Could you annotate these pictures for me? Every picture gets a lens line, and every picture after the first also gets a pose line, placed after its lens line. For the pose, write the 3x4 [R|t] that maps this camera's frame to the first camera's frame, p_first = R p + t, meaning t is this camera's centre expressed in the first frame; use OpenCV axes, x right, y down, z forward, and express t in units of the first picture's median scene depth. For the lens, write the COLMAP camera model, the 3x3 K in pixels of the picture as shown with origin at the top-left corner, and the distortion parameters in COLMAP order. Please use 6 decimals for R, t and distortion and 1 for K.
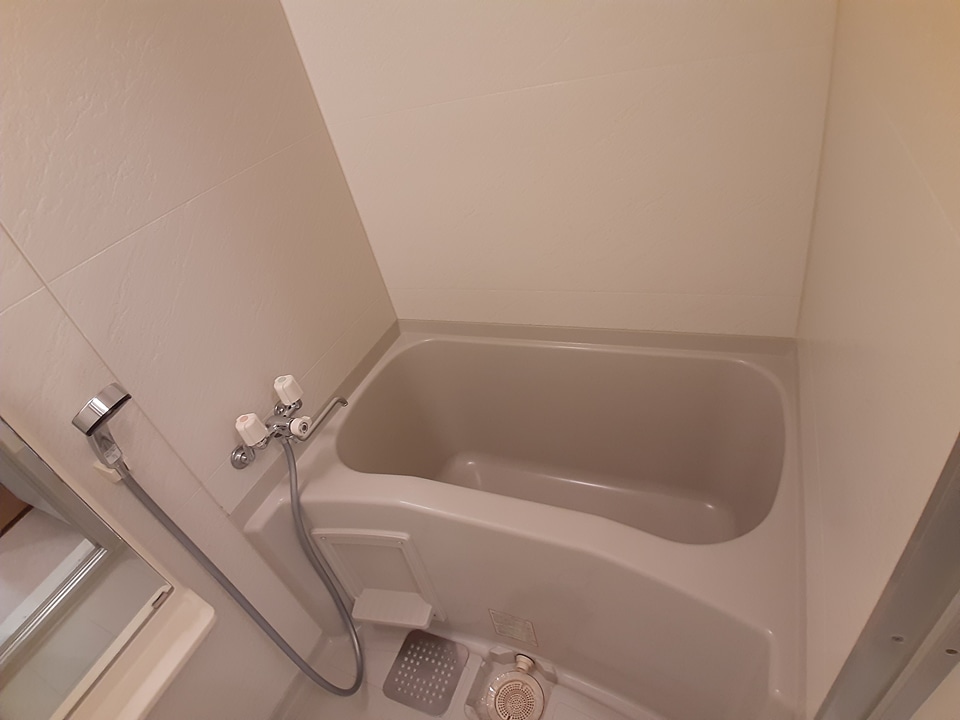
lens RADIAL K [[522.8, 0, 456.1], [0, 522.8, 357.5], [0, 0, 1]] dist [-0.065583, 0.000691]
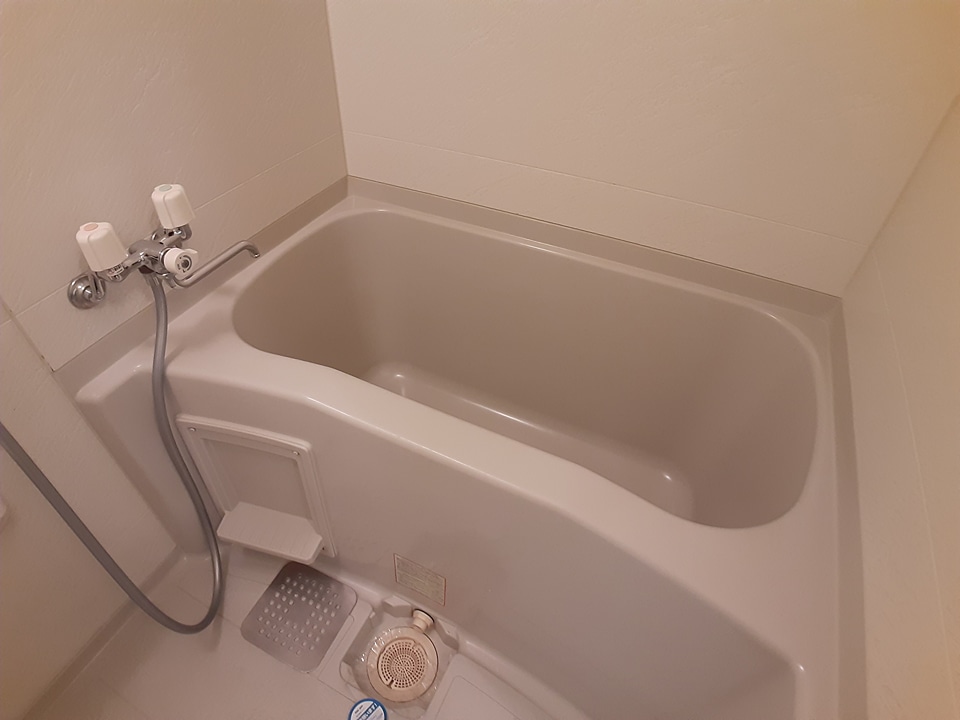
lens RADIAL K [[522.8, 0, 456.1], [0, 522.8, 357.5], [0, 0, 1]] dist [-0.065583, 0.000691]
pose [[0.967642, 0.199389, 0.154638, -0.026410], [-0.216912, 0.970410, 0.106083, 0.088291], [-0.128911, -0.136193, 0.982259, 0.238938]]
